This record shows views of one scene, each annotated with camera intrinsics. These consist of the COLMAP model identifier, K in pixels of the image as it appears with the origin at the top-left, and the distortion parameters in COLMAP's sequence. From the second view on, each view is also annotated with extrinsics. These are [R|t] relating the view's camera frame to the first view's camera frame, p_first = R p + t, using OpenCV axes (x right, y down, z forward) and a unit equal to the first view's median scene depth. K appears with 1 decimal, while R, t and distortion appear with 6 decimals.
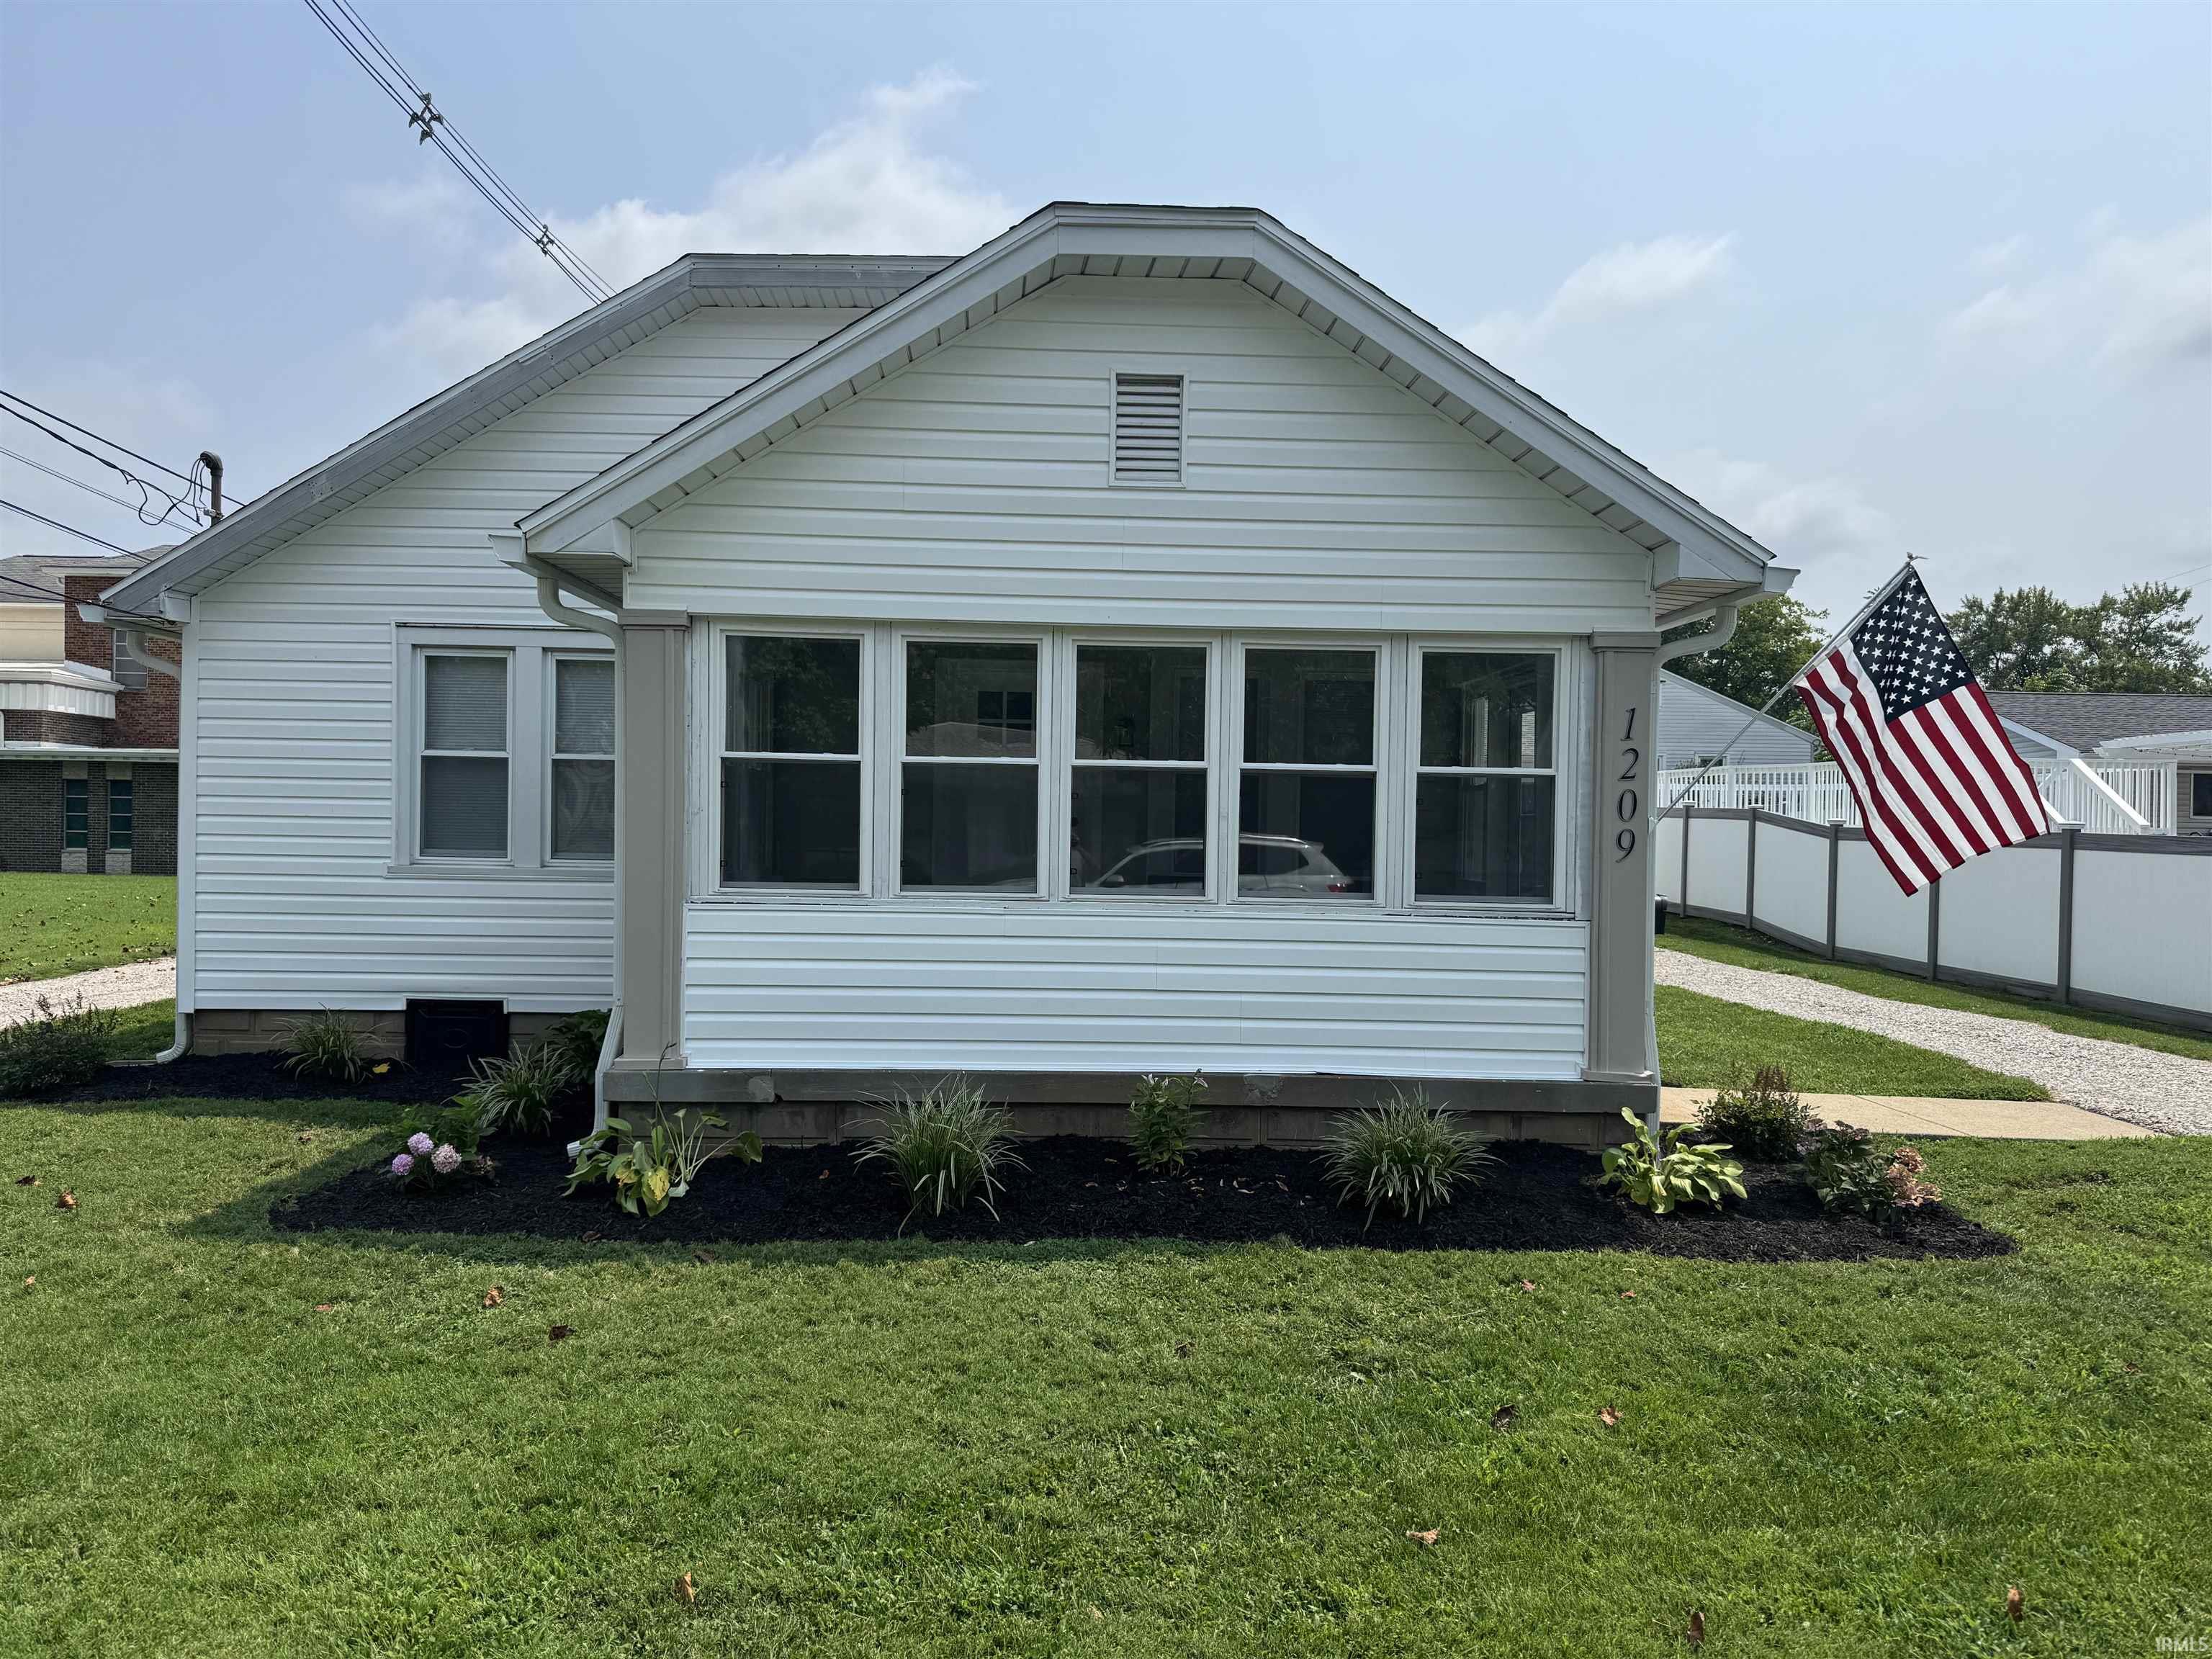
lens RADIAL K [[1512.8, 0, 1106.0], [0, 1512.8, 829.5], [0, 0, 1]] dist [0.108316, -0.097596]
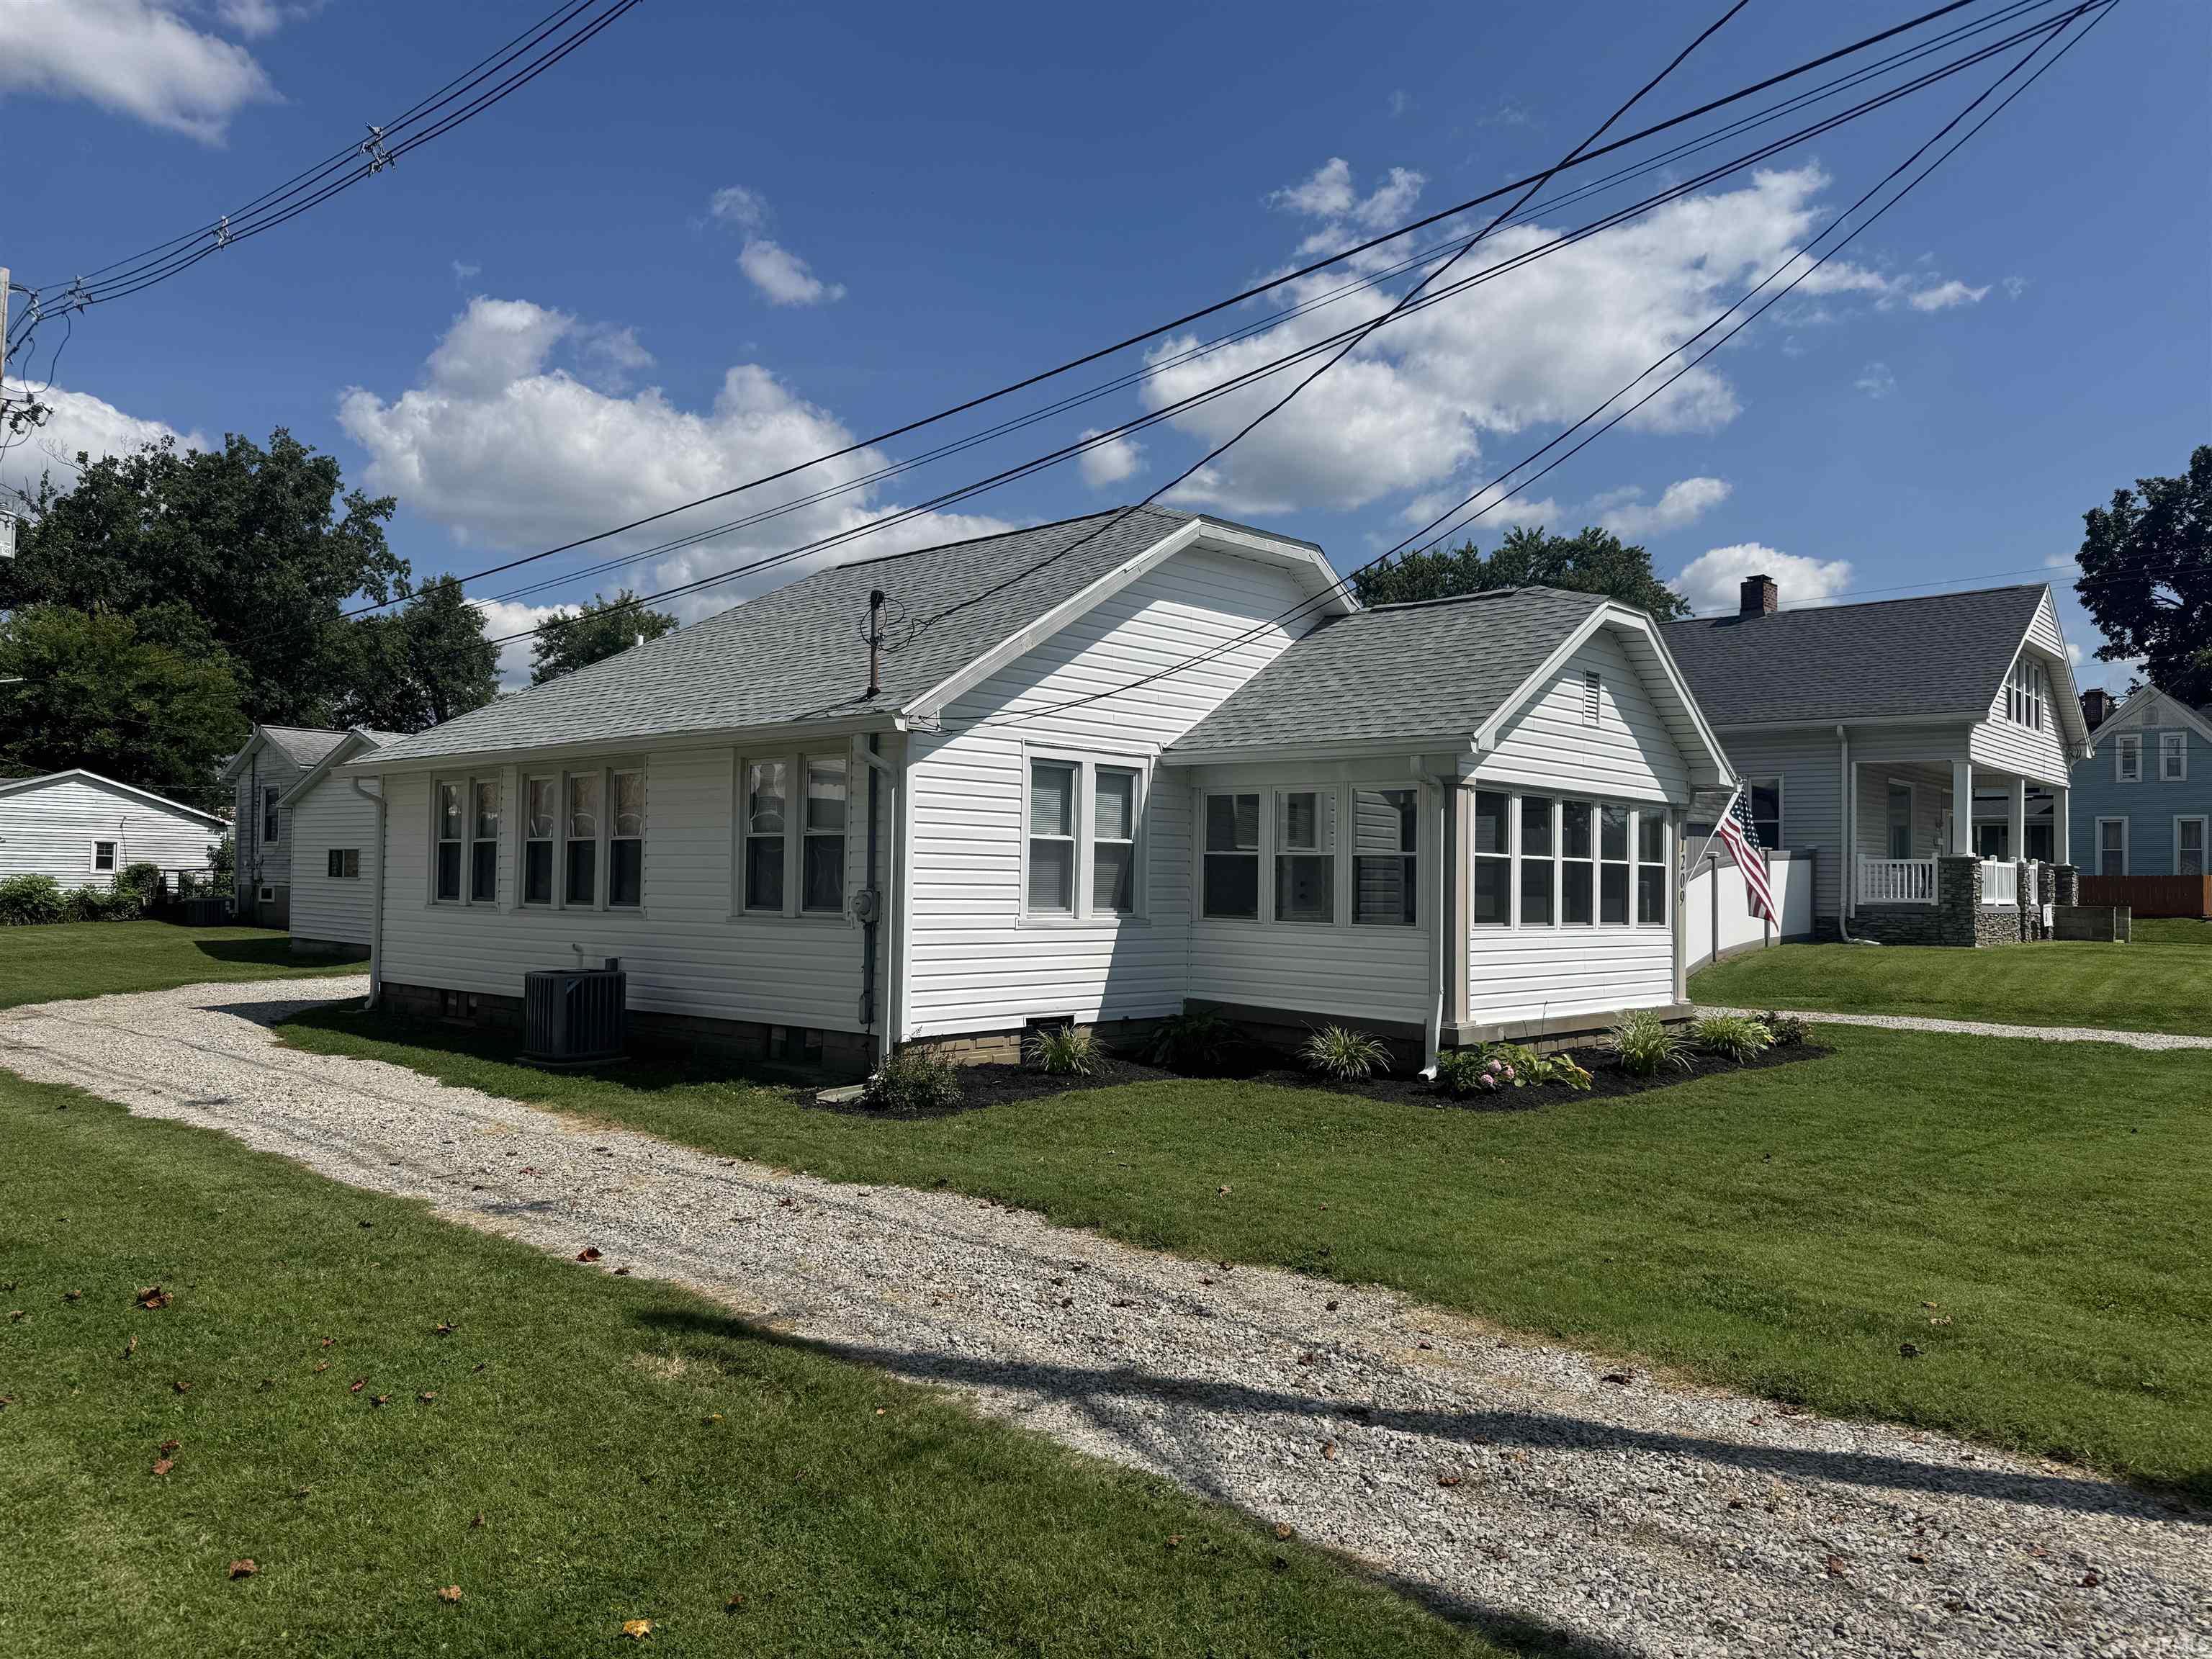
lens RADIAL K [[1561.4, 0, 1095.1], [0, 1561.4, 818.6], [0, 0, 1]] dist [0.117231, -0.151615]
pose [[0.706548, 0.023692, 0.707269, -1.906994], [-0.003963, 0.999556, -0.029524, -0.034600], [-0.707654, 0.018057, 0.706328, -0.024879]]
